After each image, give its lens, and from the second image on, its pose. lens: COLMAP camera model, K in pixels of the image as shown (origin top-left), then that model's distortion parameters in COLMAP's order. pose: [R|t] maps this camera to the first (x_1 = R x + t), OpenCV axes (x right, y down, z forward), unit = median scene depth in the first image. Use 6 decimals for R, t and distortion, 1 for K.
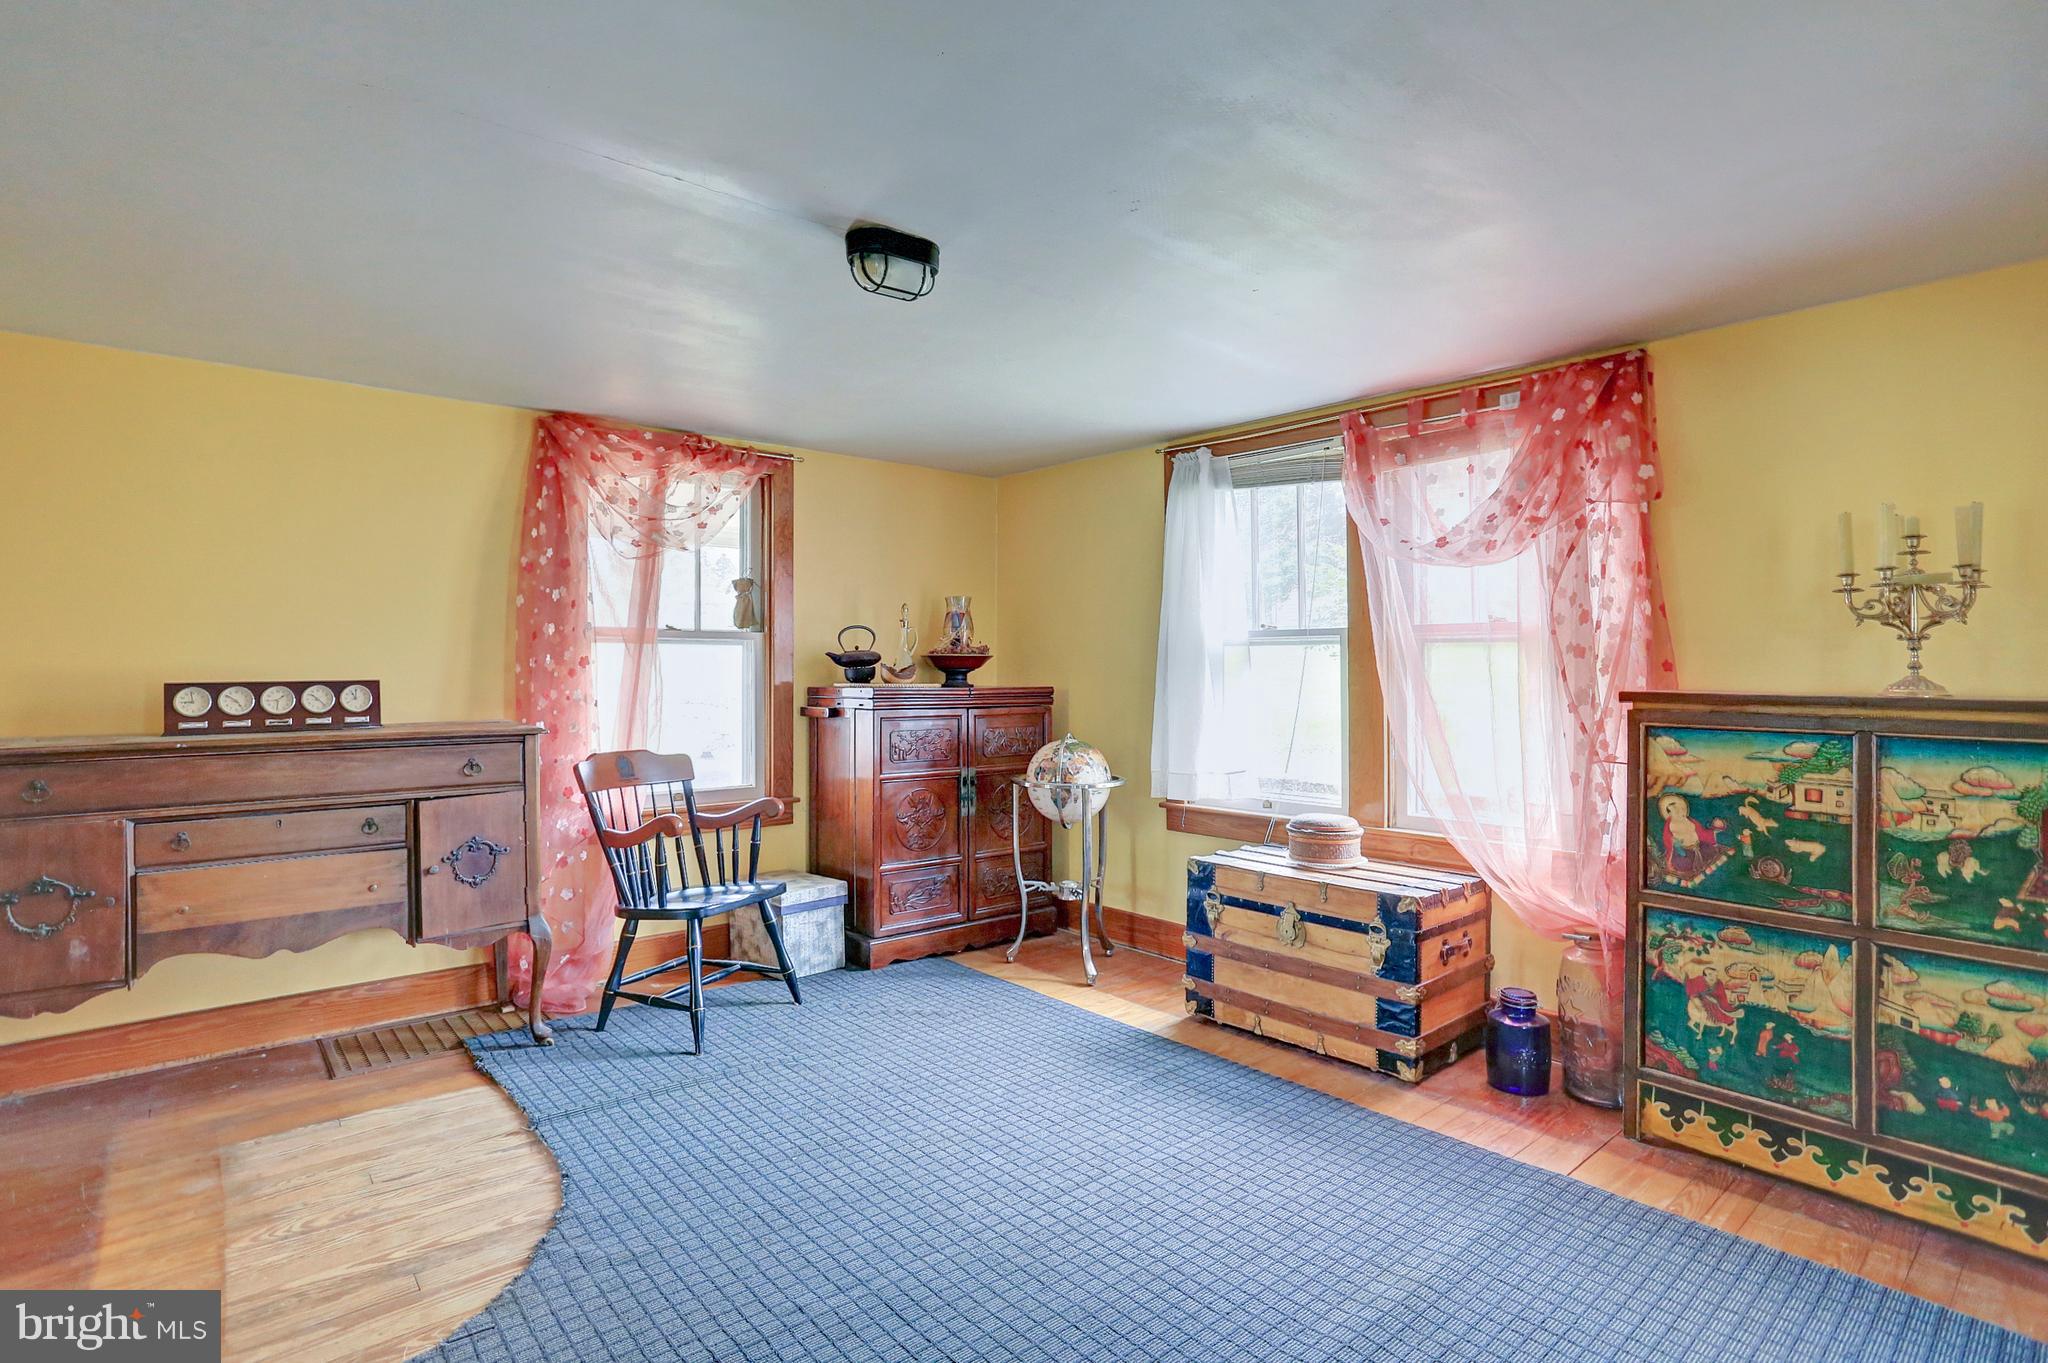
lens RADIAL K [[991.4, 0, 1019.9], [0, 991.4, 674.9], [0, 0, 1]] dist [-0.039602, 0.001956]
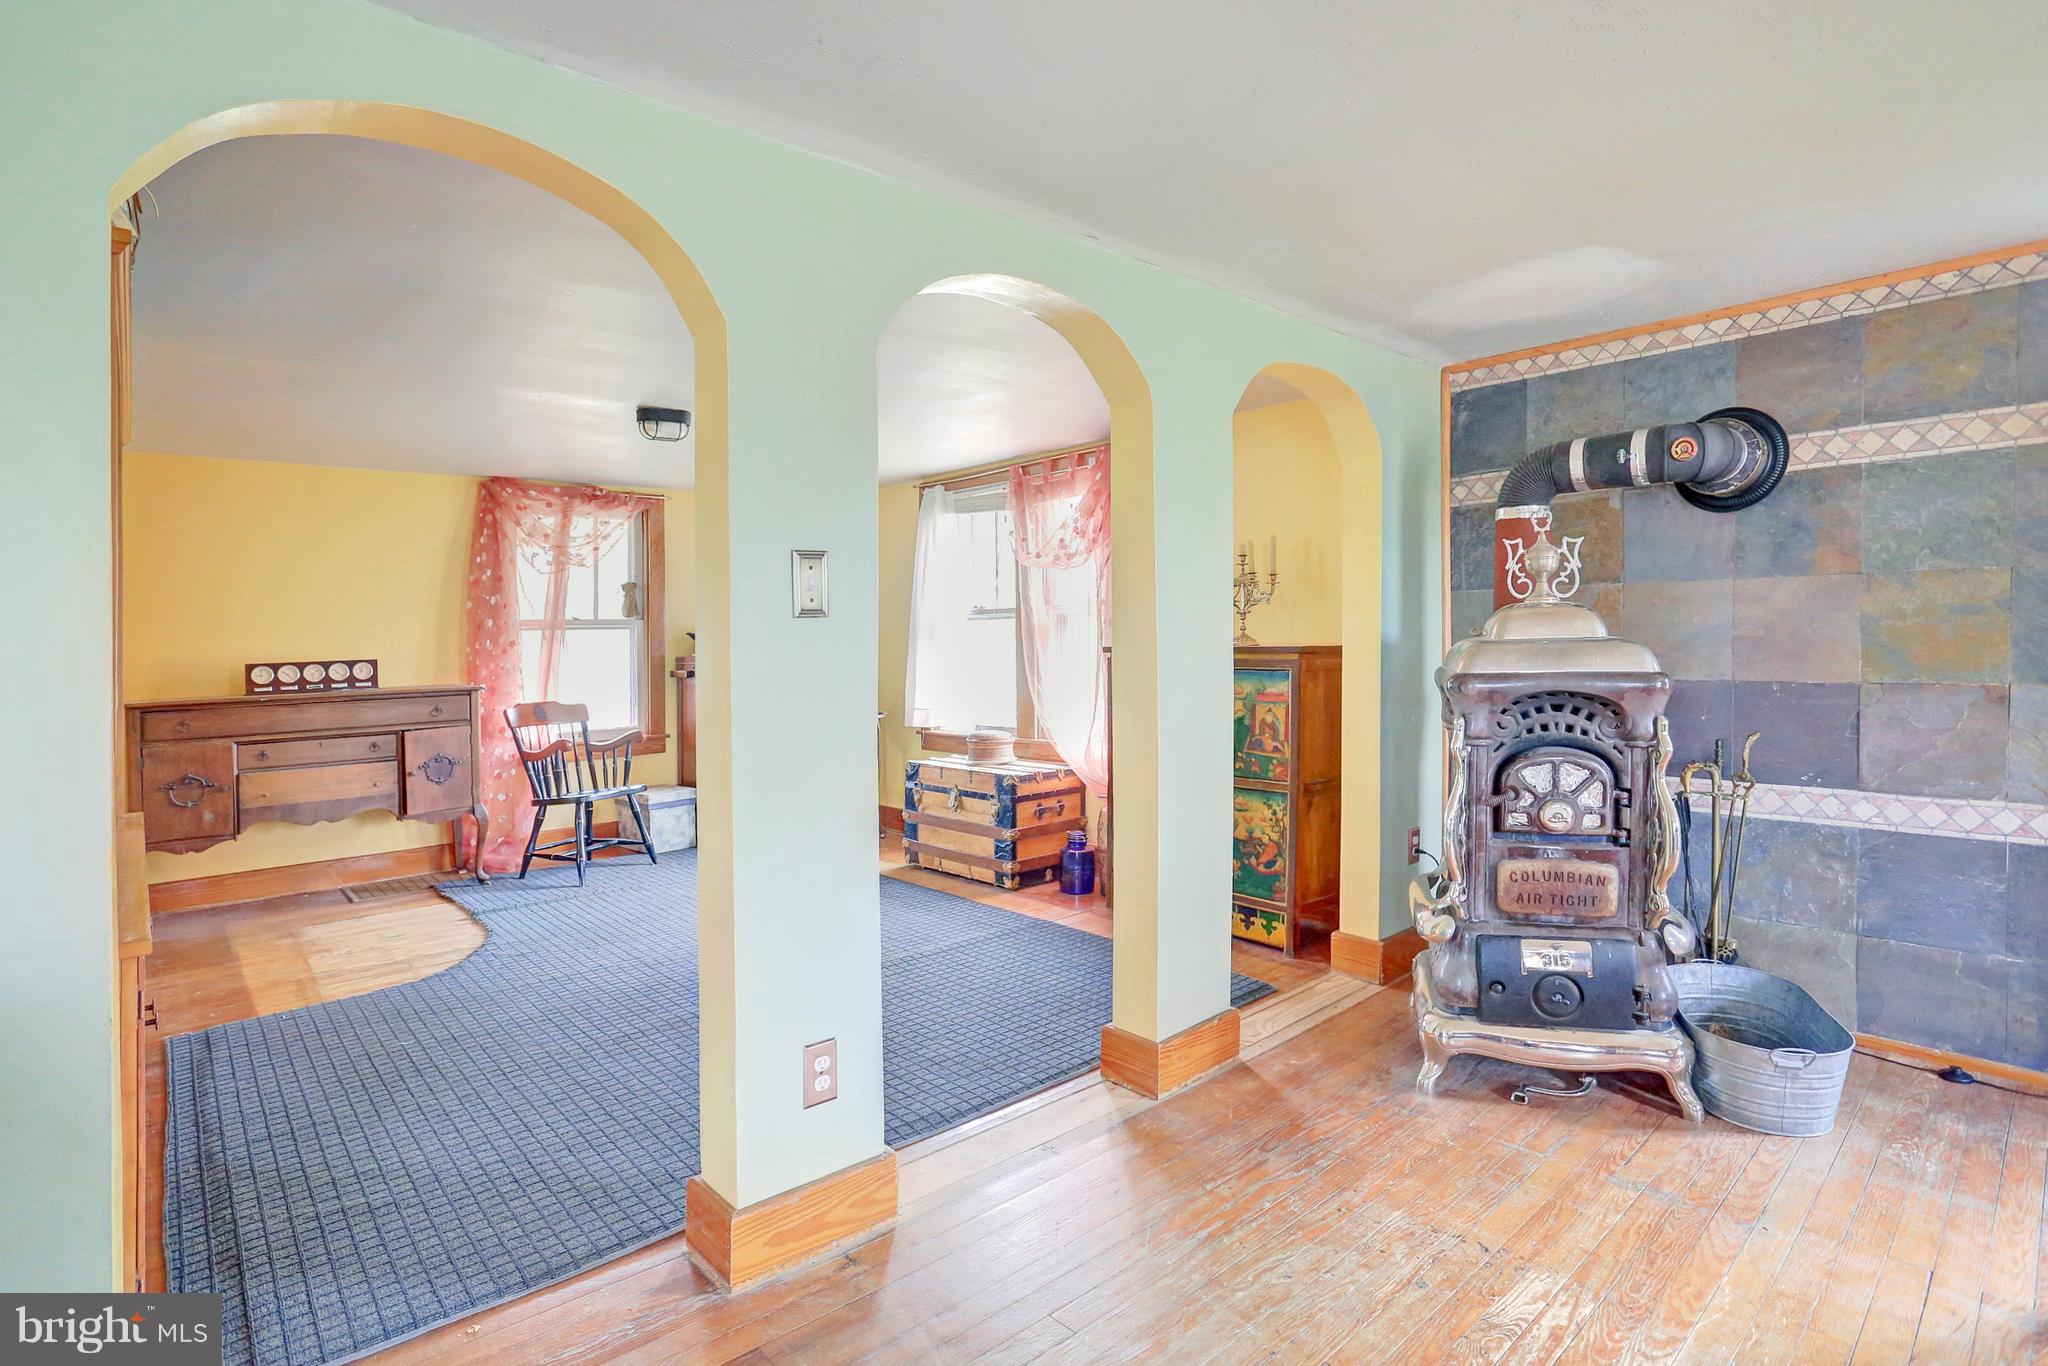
lens RADIAL K [[991.4, 0, 1015.0], [0, 991.4, 615.1], [0, 0, 1]] dist [-0.039602, 0.001956]
pose [[0.999610, -0.025923, 0.010377, 0.341003], [0.026207, 0.999257, -0.028263, 0.006011], [-0.009636, 0.028524, 0.999547, -0.560719]]
